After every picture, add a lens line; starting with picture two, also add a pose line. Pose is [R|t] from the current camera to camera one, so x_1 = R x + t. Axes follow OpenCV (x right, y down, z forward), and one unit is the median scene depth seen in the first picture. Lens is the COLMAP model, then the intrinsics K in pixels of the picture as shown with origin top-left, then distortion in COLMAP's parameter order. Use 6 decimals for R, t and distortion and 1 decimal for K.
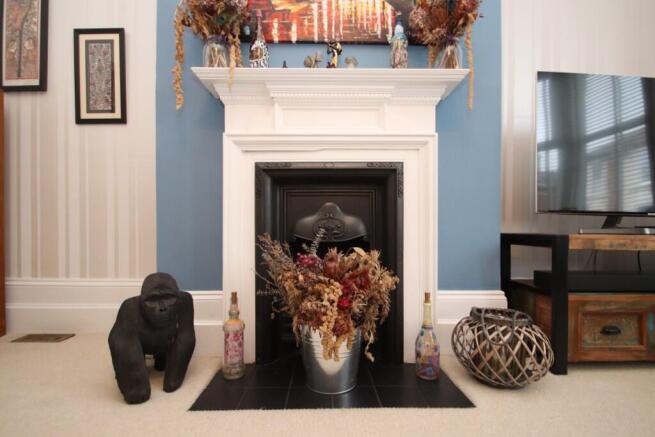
lens RADIAL K [[311.6, 0, 330.0], [0, 311.6, 225.4], [0, 0, 1]] dist [-0.011246, -0.001385]
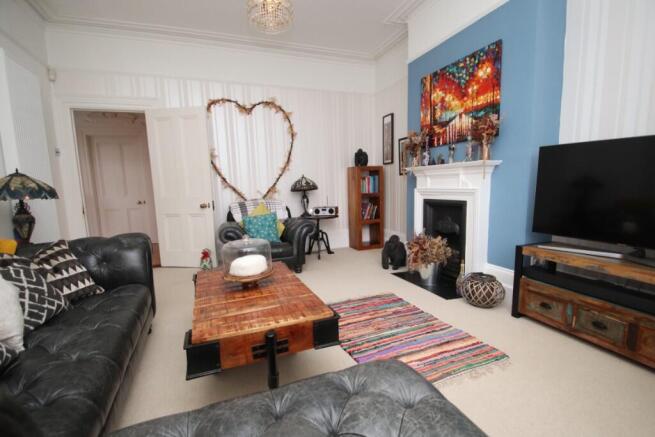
lens RADIAL K [[311.6, 0, 330.0], [0, 311.6, 225.4], [0, 0, 1]] dist [-0.011246, -0.001385]
pose [[0.351258, 0.116148, -0.929047, 1.980708], [0.017051, 0.991318, 0.130379, -0.339272], [0.936123, -0.061638, 0.346228, -0.681664]]
